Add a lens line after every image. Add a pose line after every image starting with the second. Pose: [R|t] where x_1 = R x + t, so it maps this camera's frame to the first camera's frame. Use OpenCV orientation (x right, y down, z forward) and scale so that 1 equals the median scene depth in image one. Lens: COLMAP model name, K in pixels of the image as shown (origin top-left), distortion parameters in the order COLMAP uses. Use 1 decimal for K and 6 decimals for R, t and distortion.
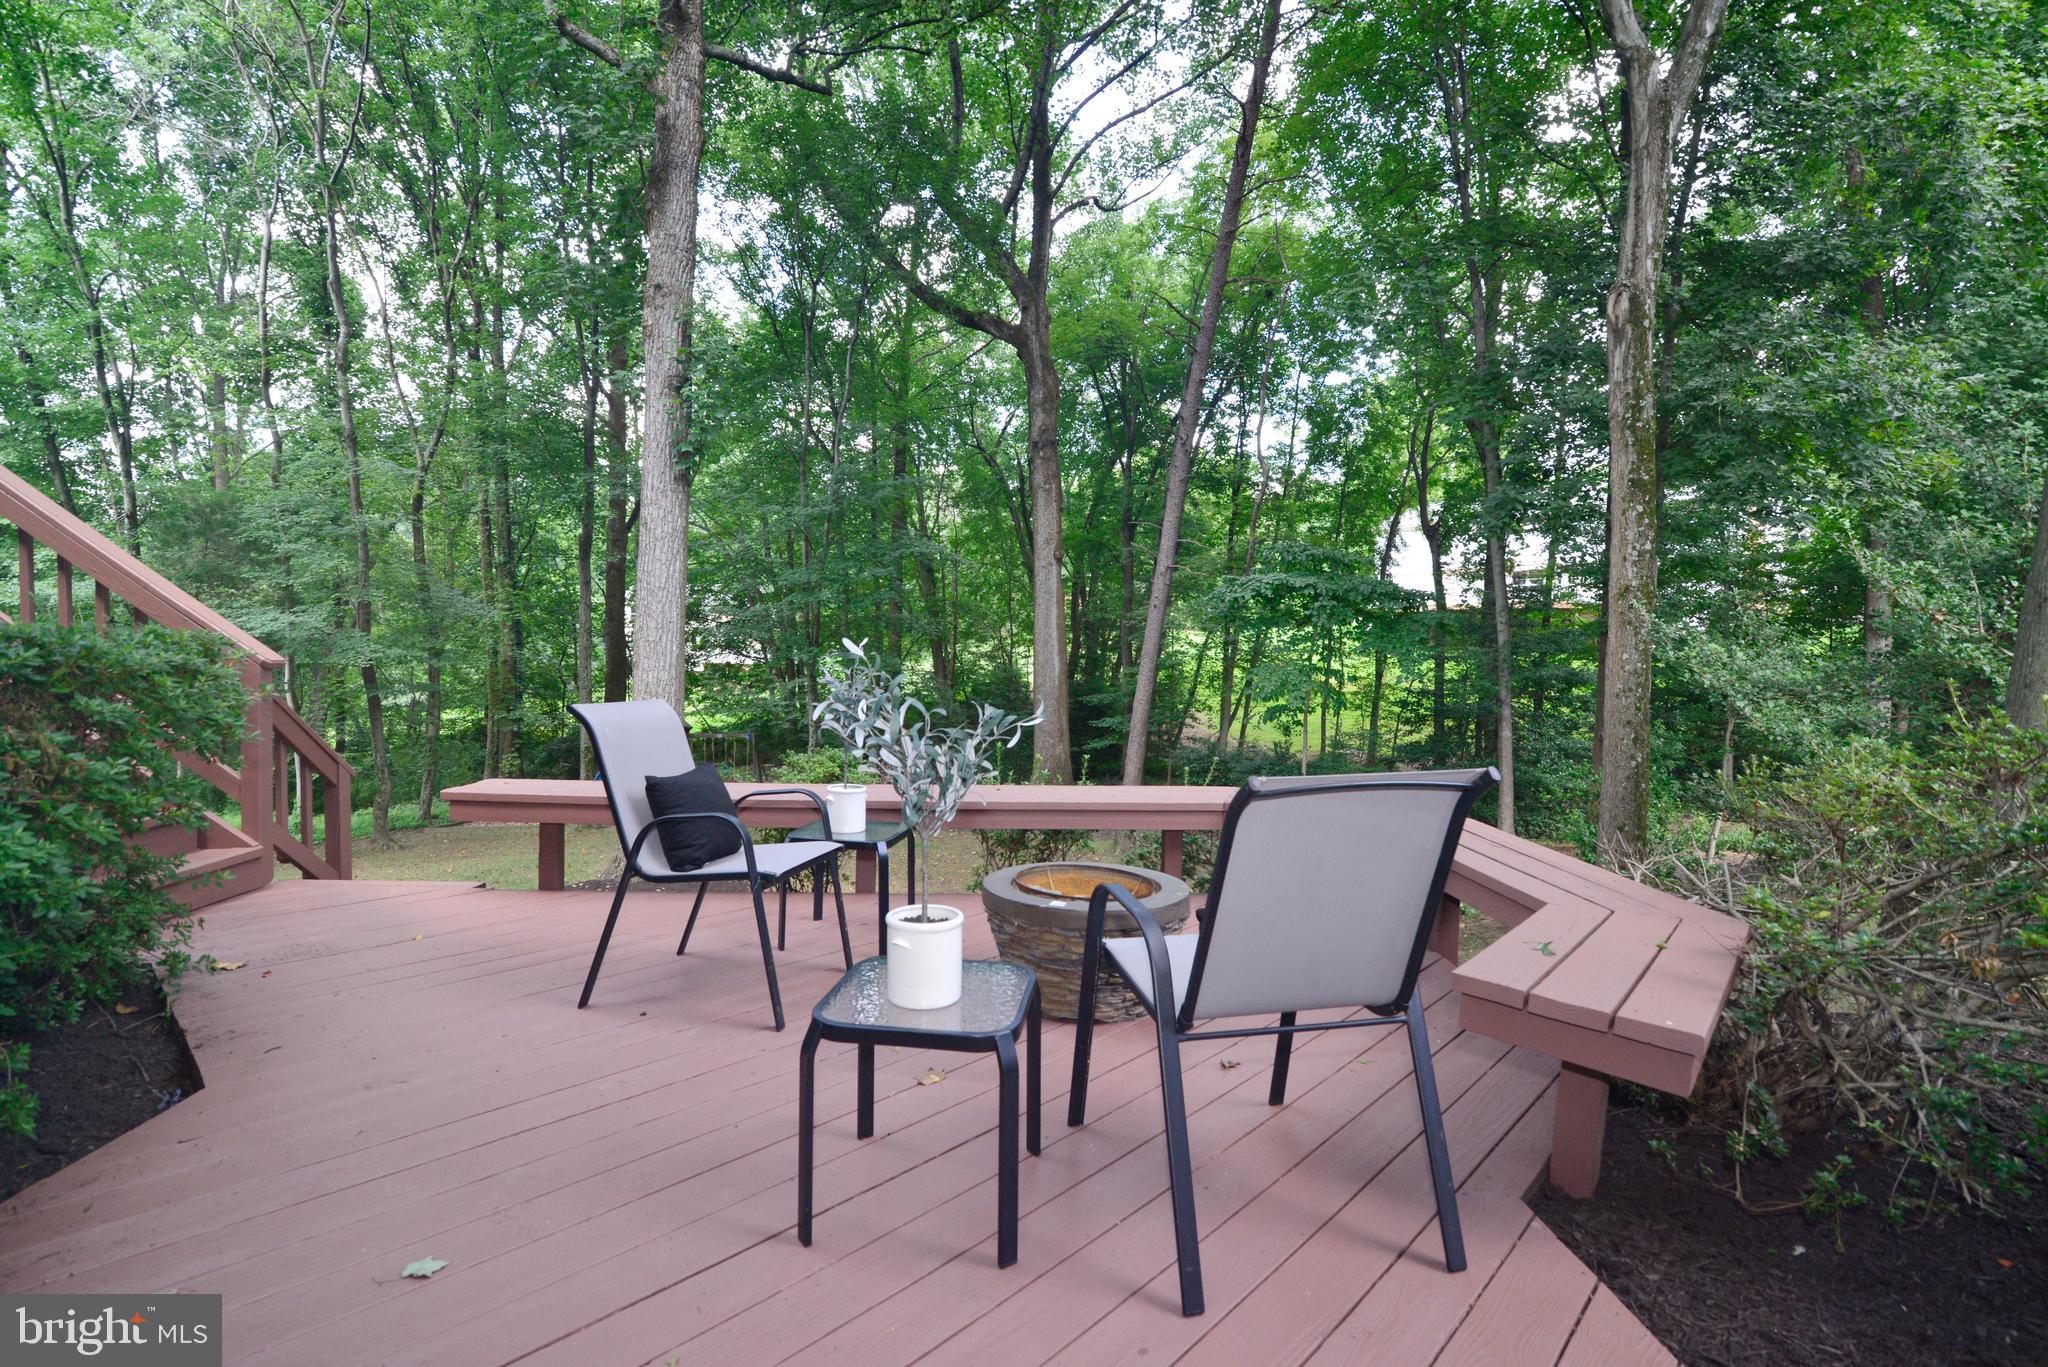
lens RADIAL K [[934.1, 0, 1019.2], [0, 934.1, 690.7], [0, 0, 1]] dist [-0.018552, 0.000897]
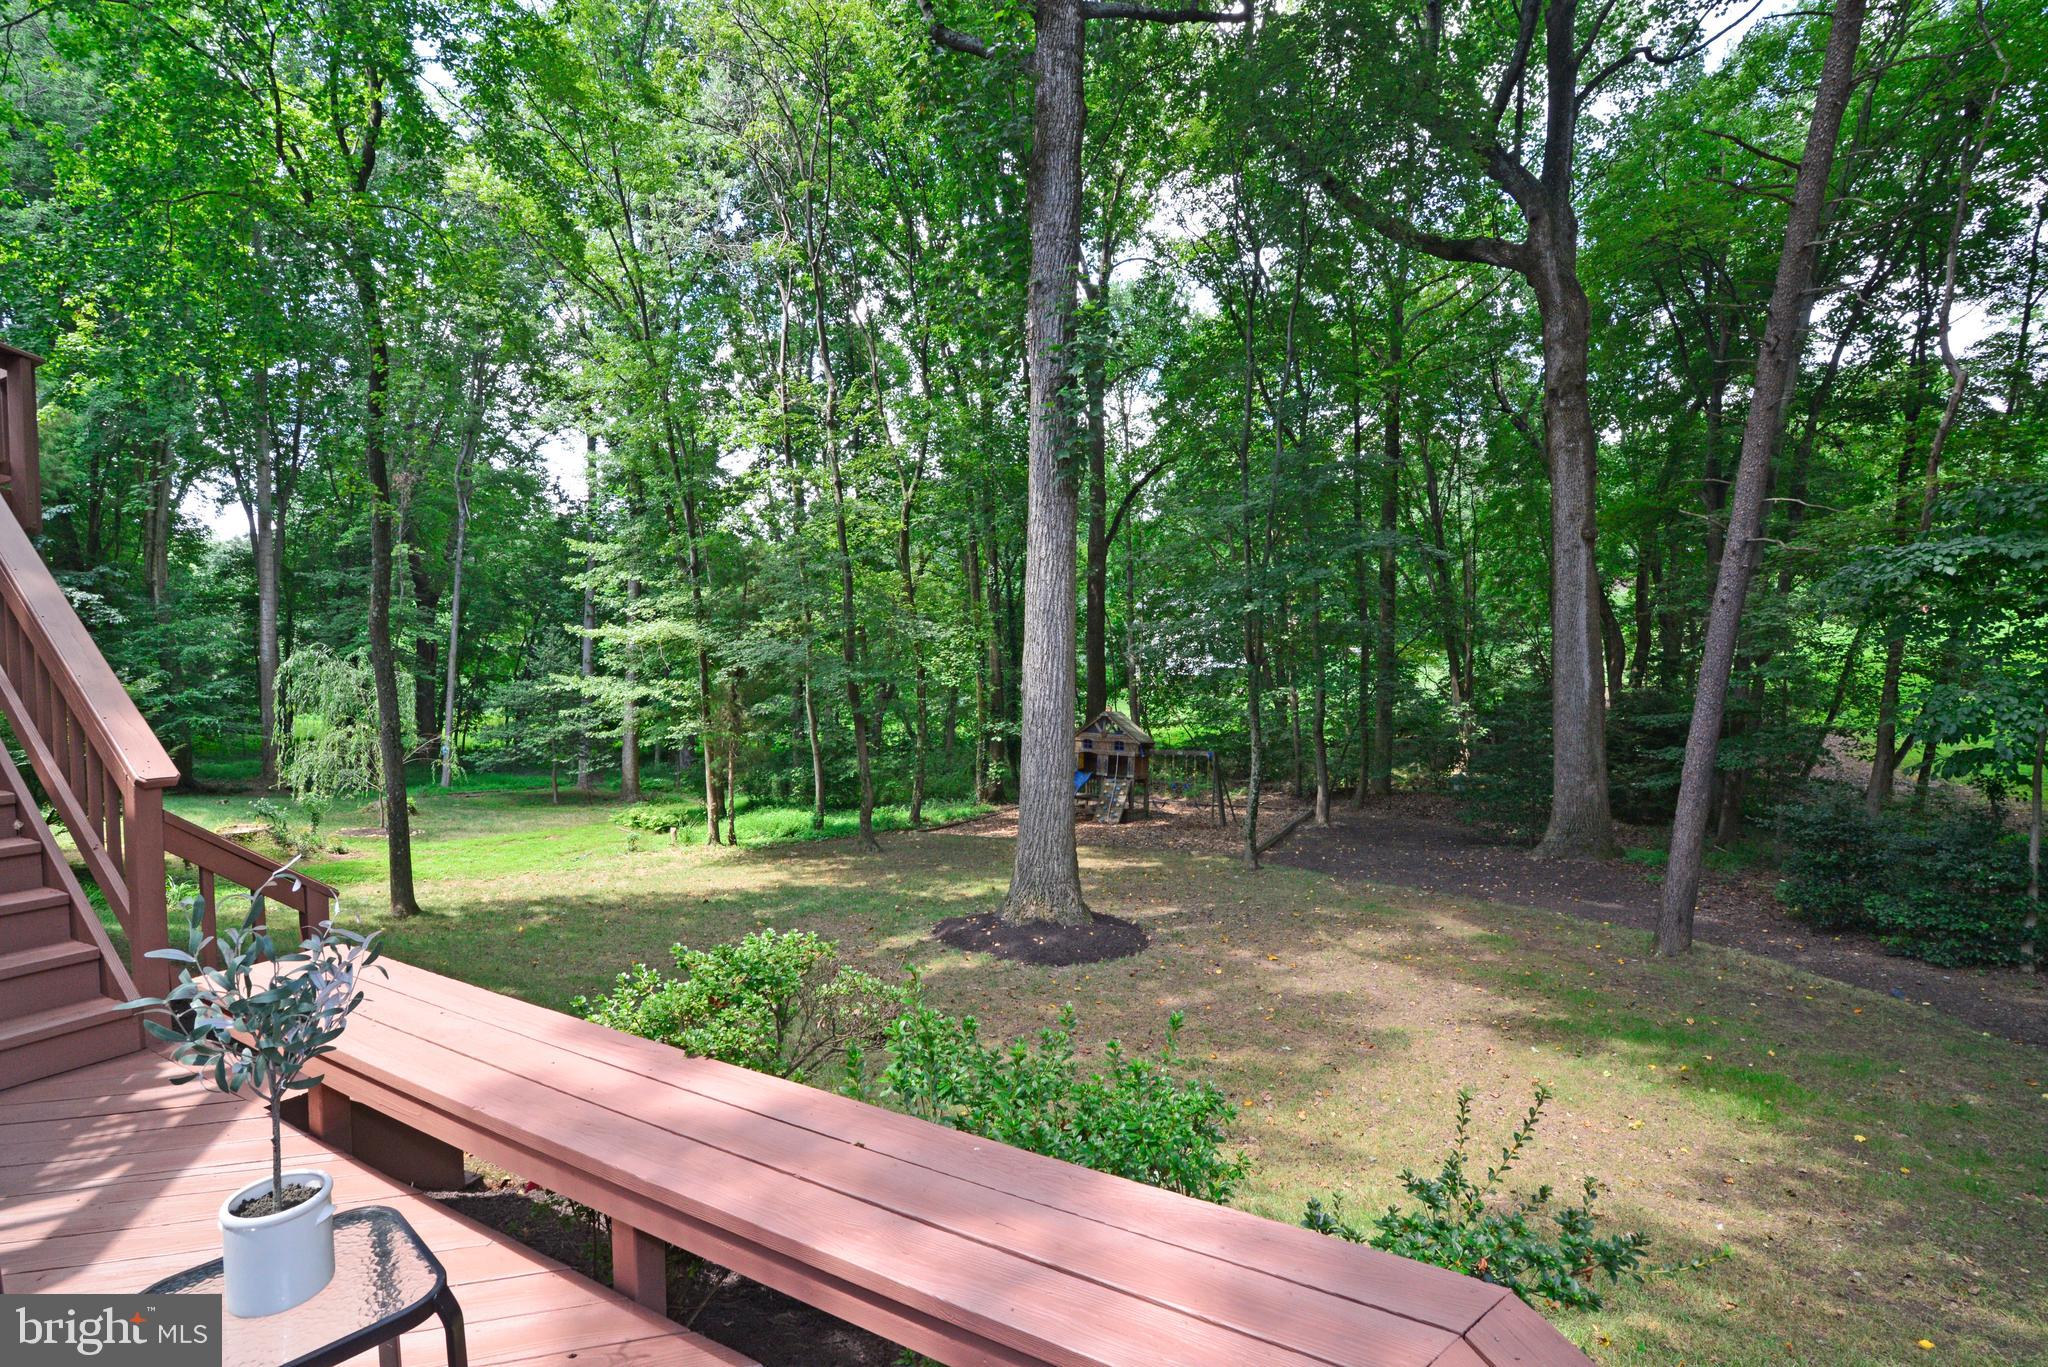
lens RADIAL K [[934.1, 0, 1019.2], [0, 934.1, 690.7], [0, 0, 1]] dist [-0.018552, 0.000897]
pose [[0.848763, 0.002472, -0.528768, 0.039102], [-0.001418, 0.999996, 0.002399, -0.016009], [0.528772, -0.001286, 0.848763, 0.095953]]
